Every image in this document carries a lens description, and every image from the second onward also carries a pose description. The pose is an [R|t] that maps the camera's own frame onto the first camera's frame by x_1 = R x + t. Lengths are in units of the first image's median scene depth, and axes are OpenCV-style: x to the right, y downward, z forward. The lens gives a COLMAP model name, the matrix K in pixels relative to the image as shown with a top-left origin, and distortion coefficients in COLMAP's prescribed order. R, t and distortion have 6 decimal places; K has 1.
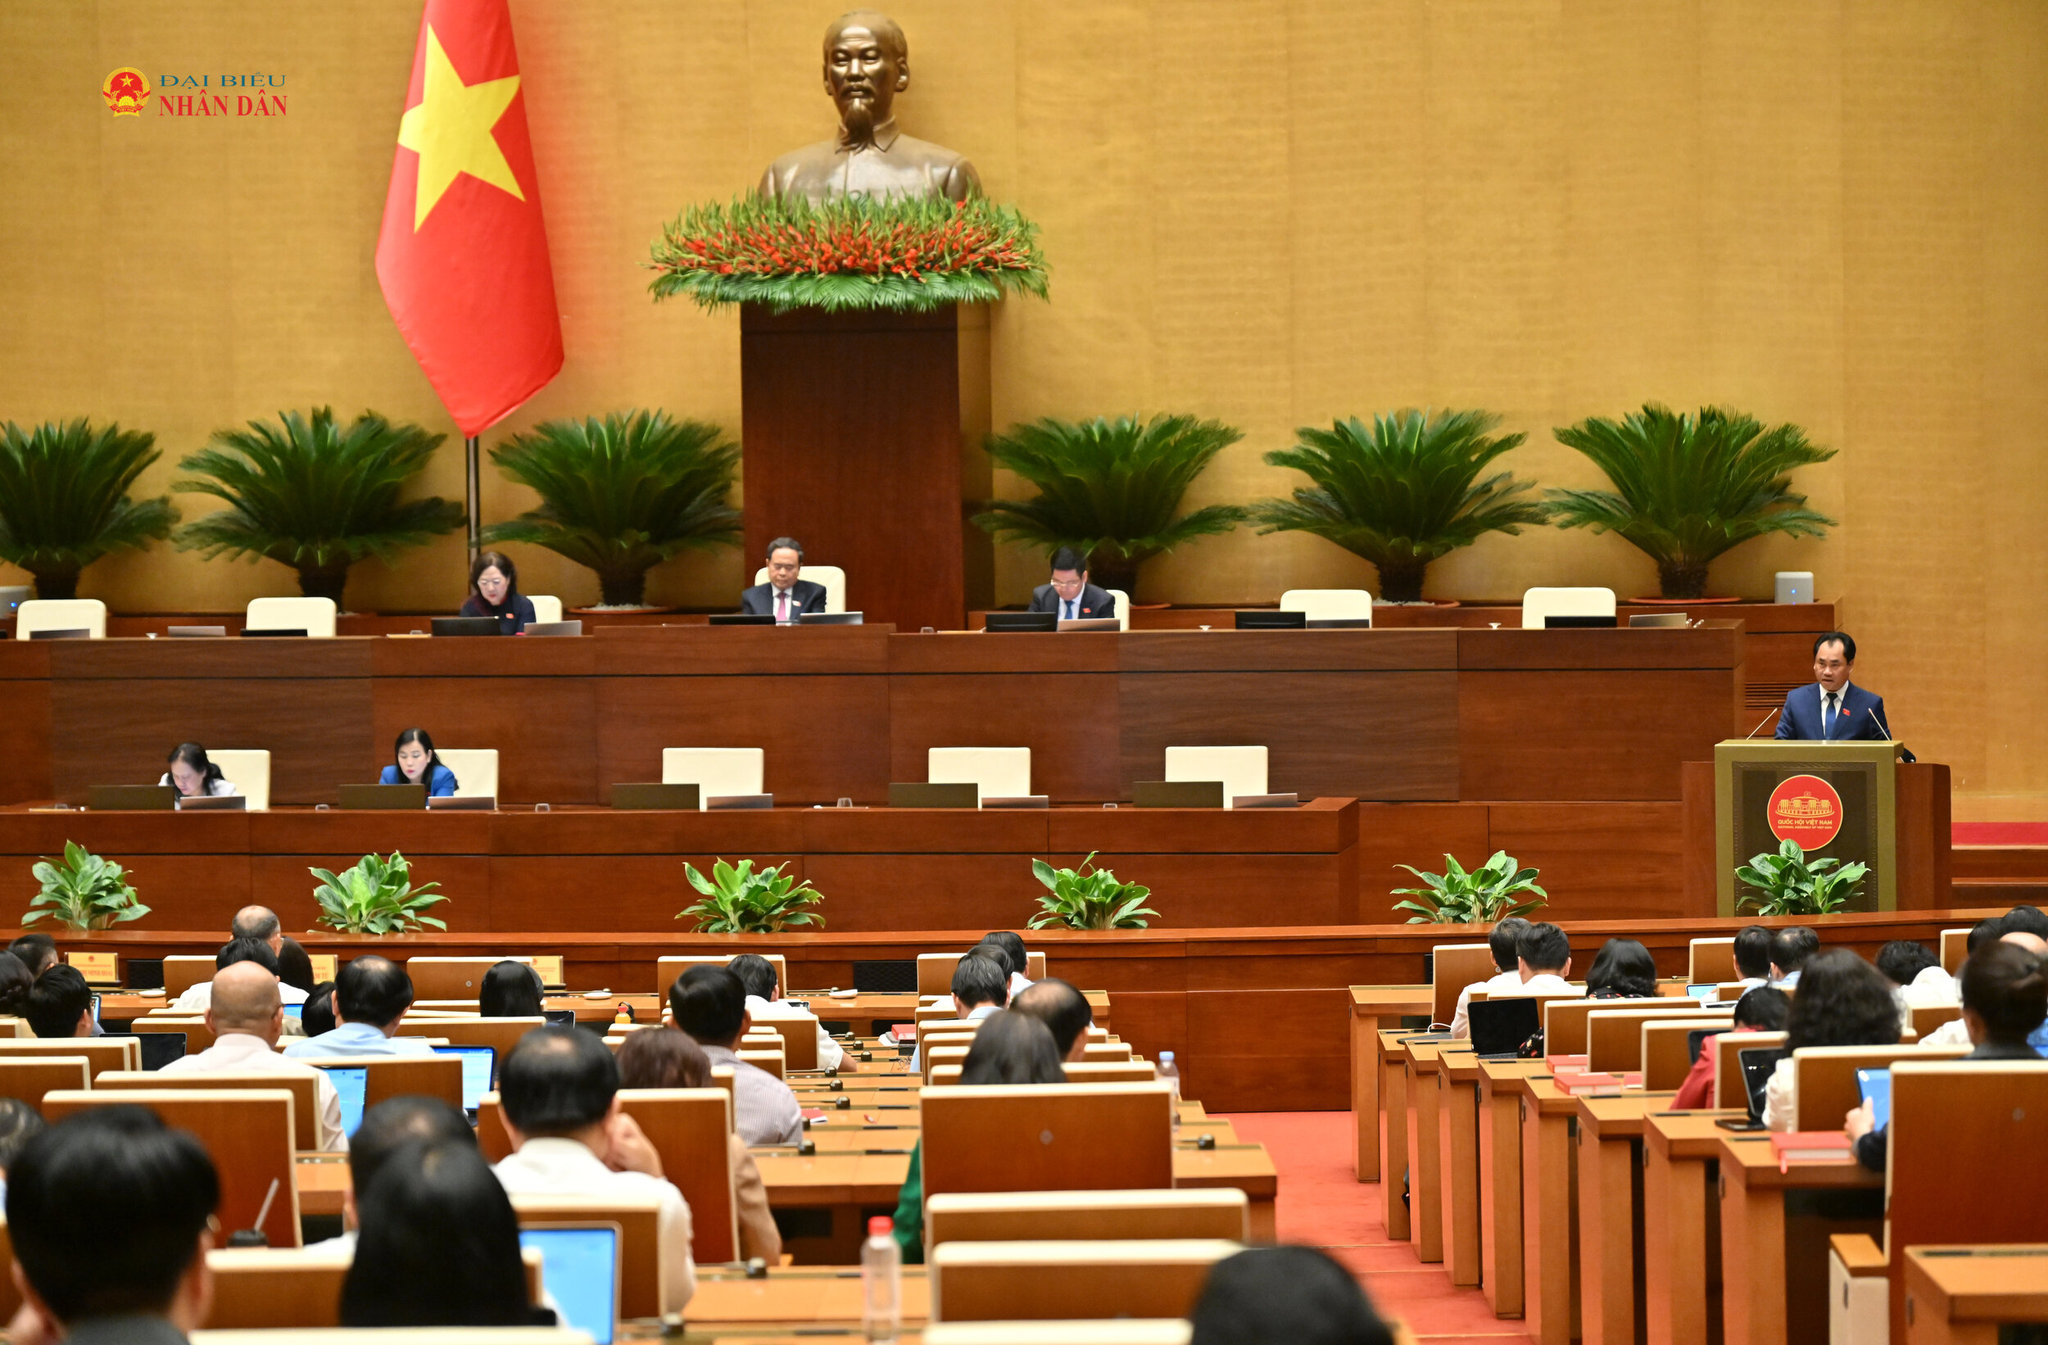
lens RADIAL K [[6358.8, 0, 1024.0], [0, 6358.8, 672.5], [0, 0, 1]] dist [-0.023487, 0.309110]
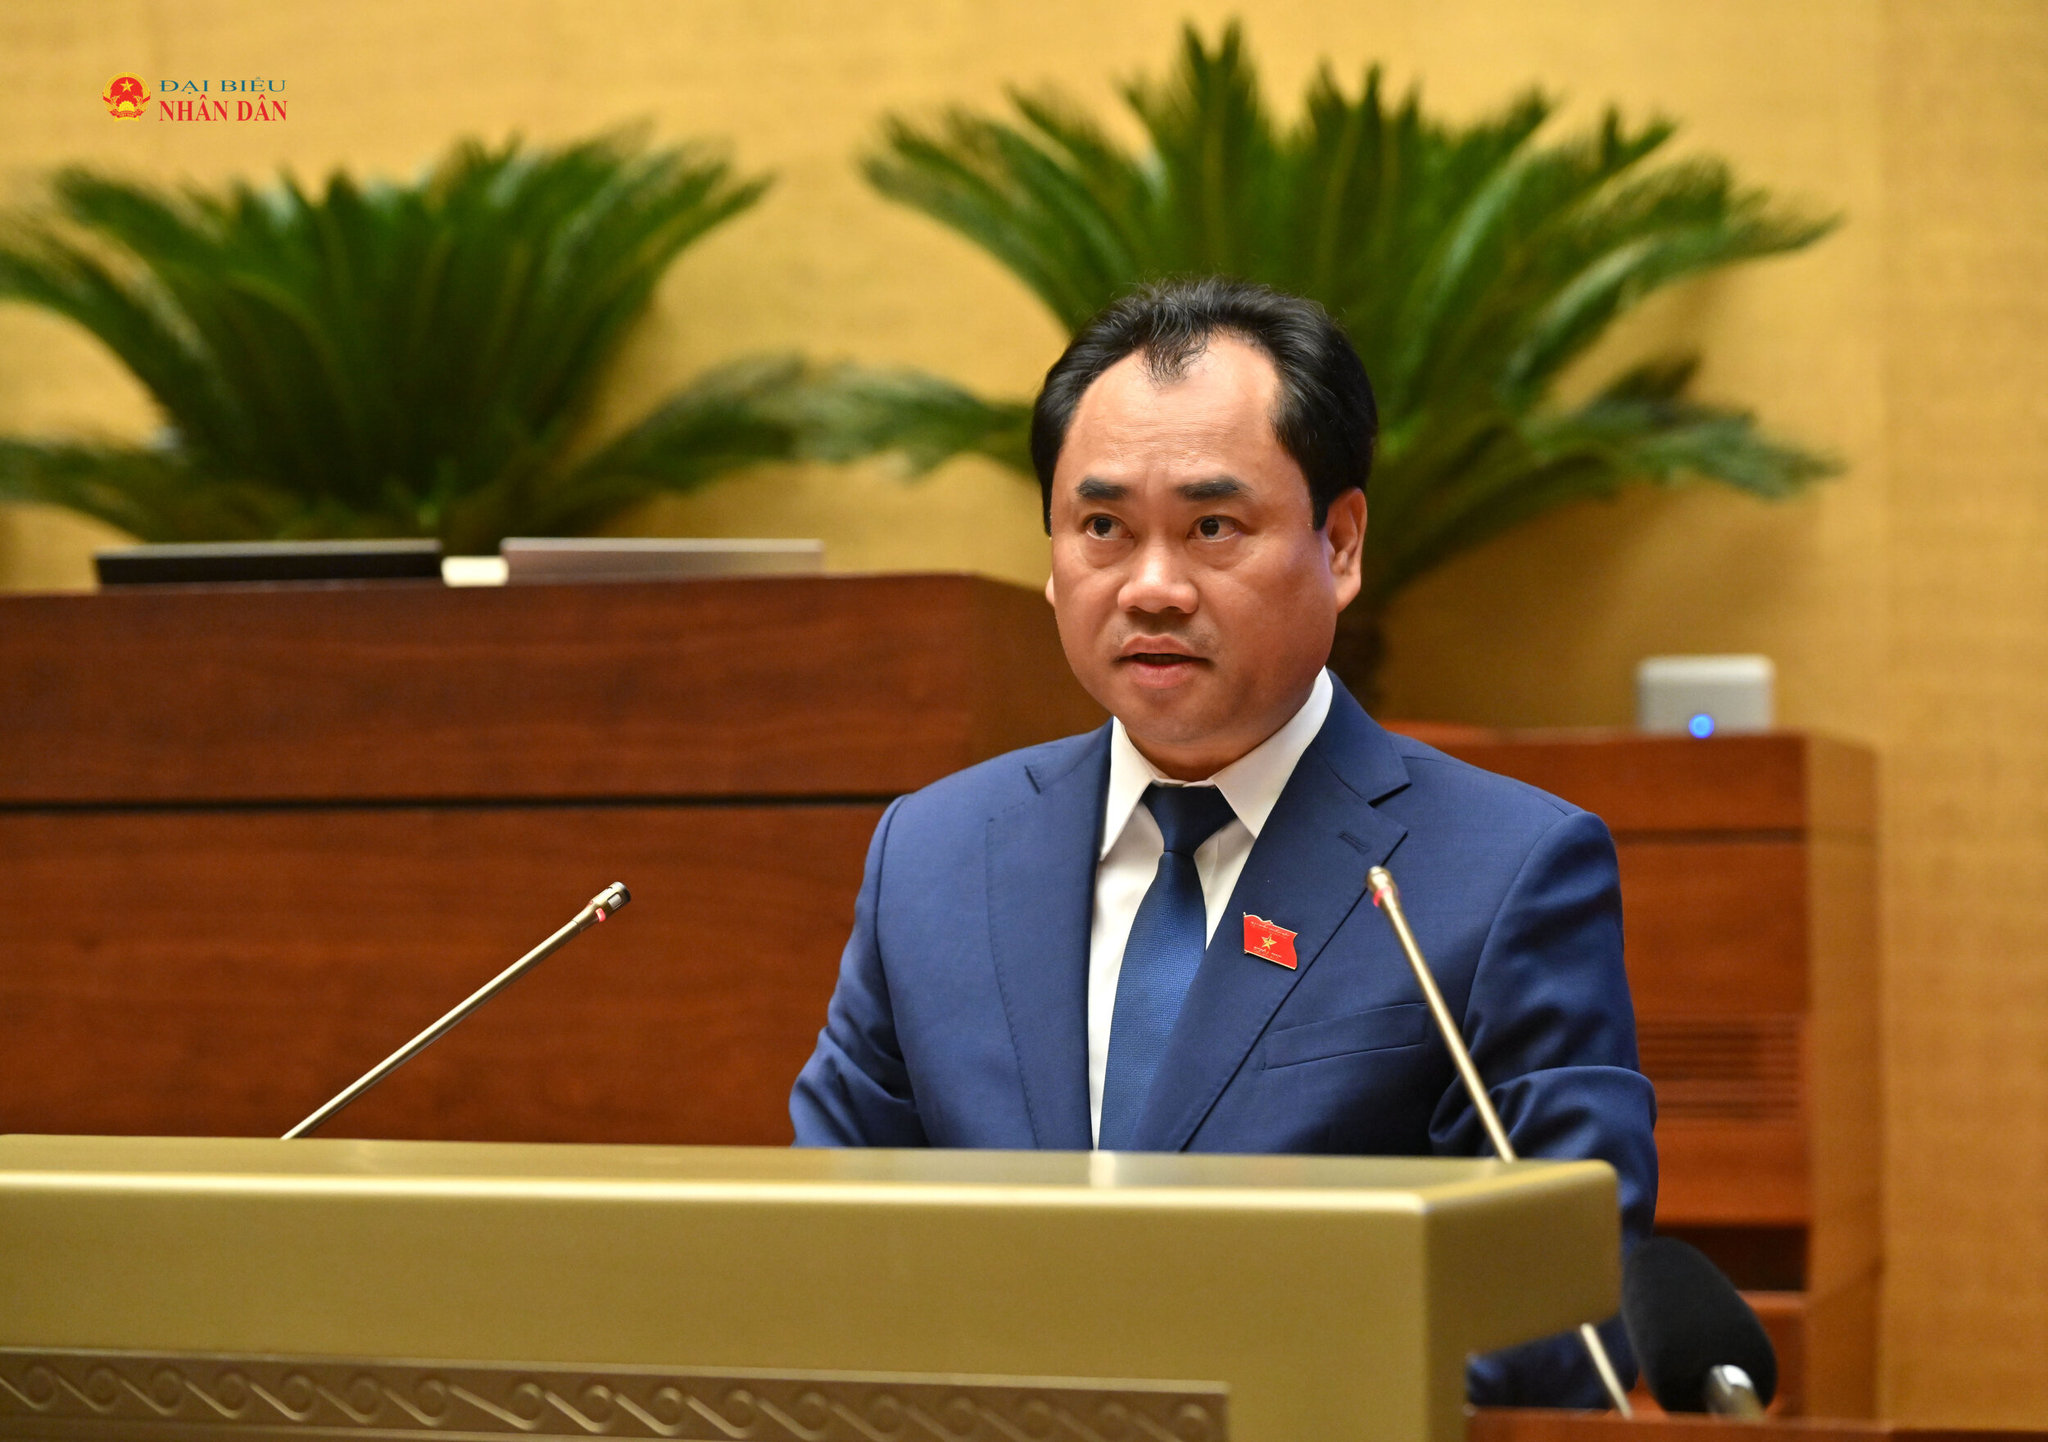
lens RADIAL K [[5048.2, 0, 1024.0], [0, 5048.2, 721.0], [0, 0, 1]] dist [-0.000905, -0.099764]
pose [[0.993965, 0.006747, -0.109487, 0.114474], [-0.017487, 0.995089, -0.097432, 0.009907], [0.108292, 0.098758, 0.989202, 0.761627]]
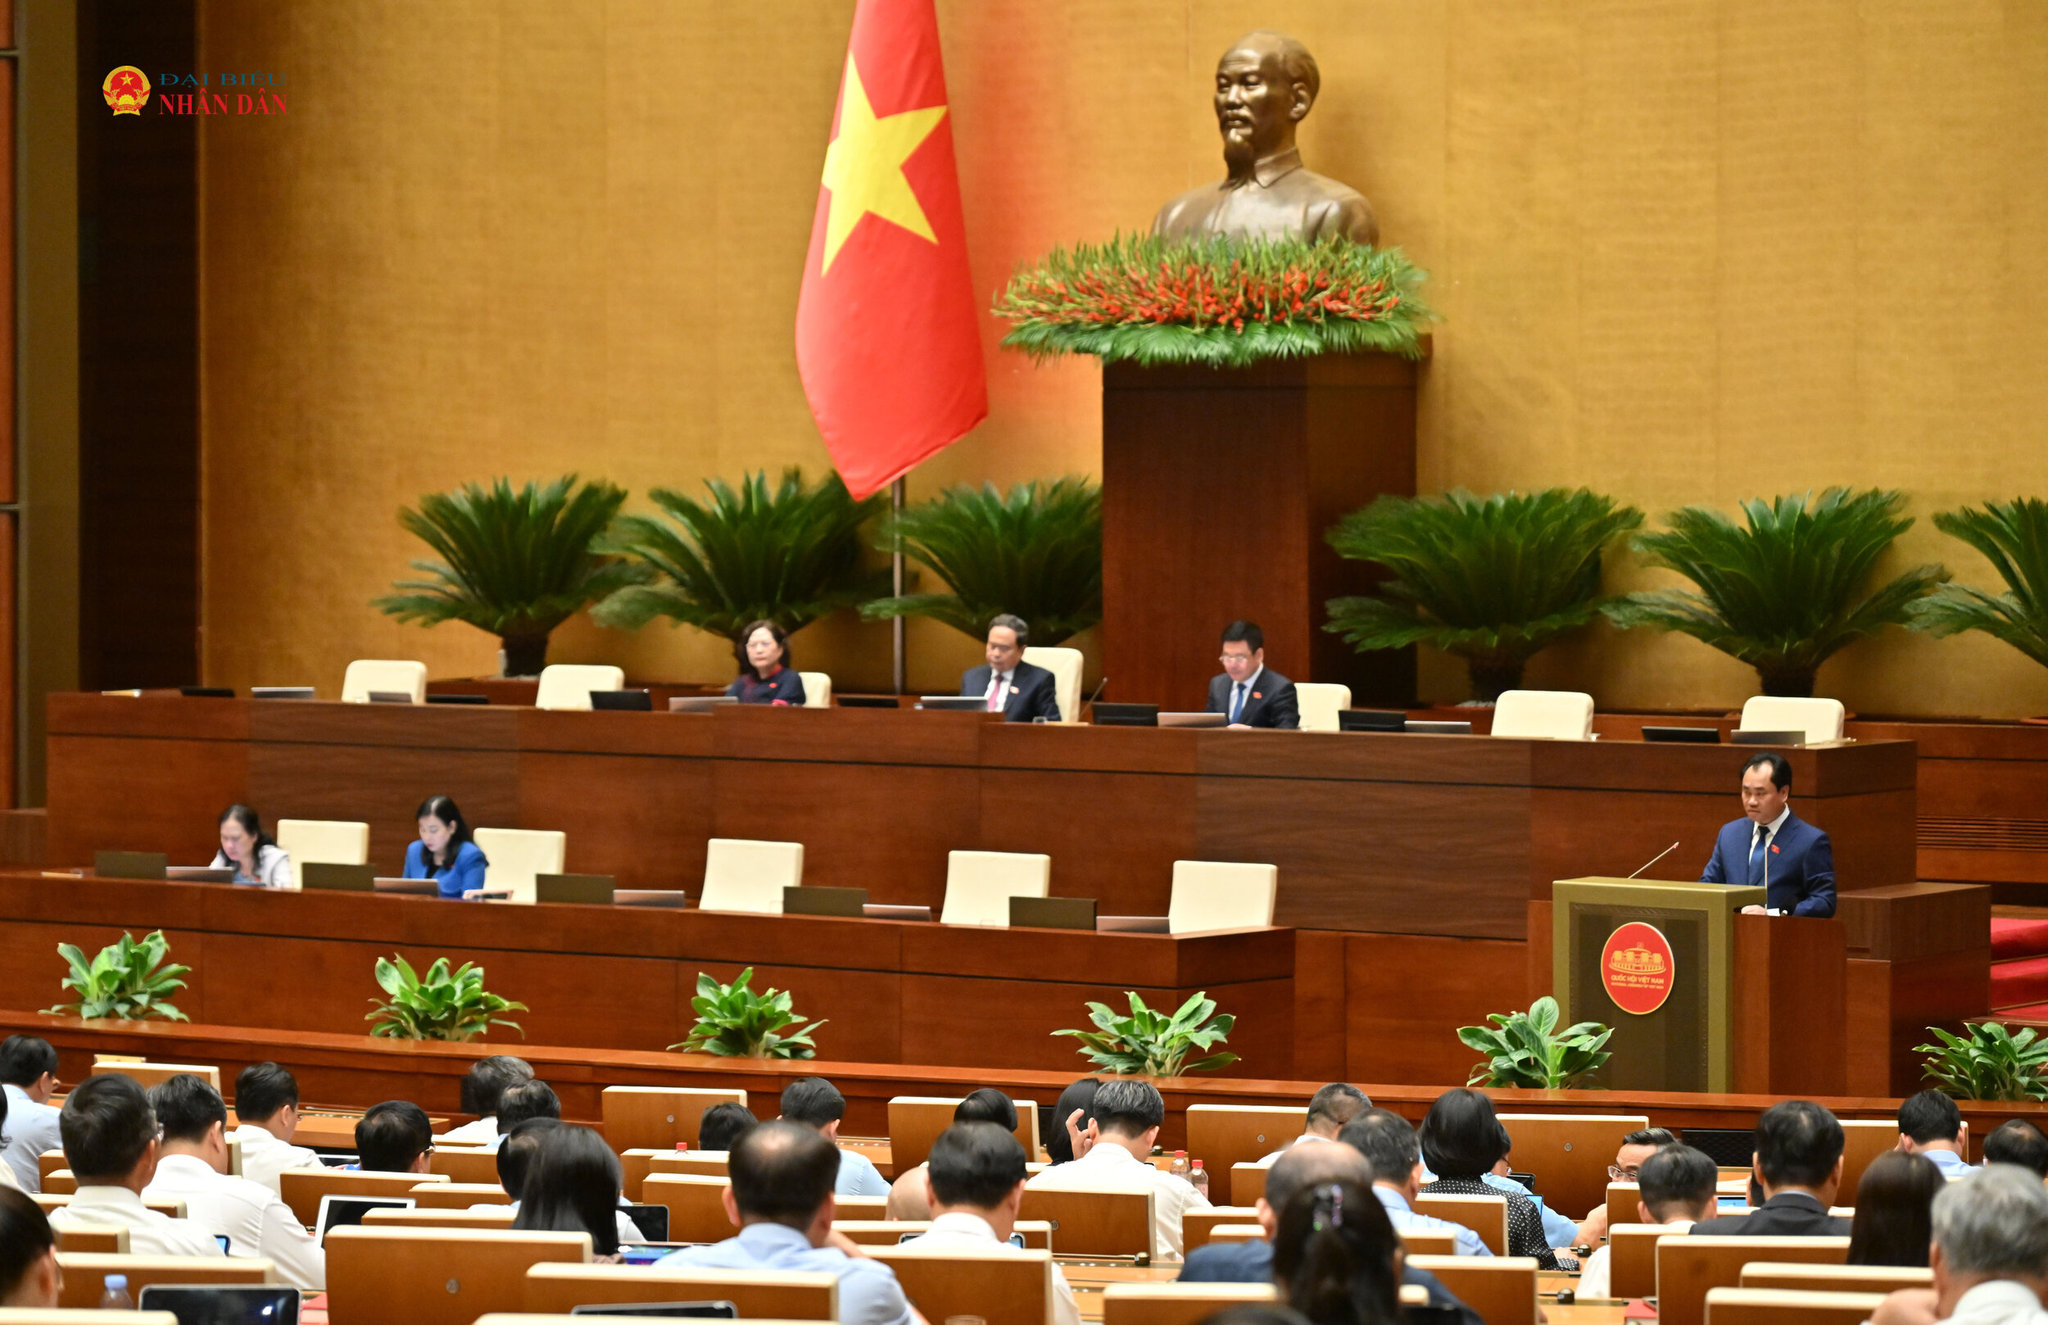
lens RADIAL K [[6504.4, 0, 1024.0], [0, 6504.4, 662.5], [0, 0, 1]] dist [-0.071891, 0.428464]
pose [[0.900655, 0.030300, -0.433477, 0.343211], [-0.038426, 0.999211, -0.009995, -0.005086], [0.432832, 0.025659, 0.901109, 0.165660]]
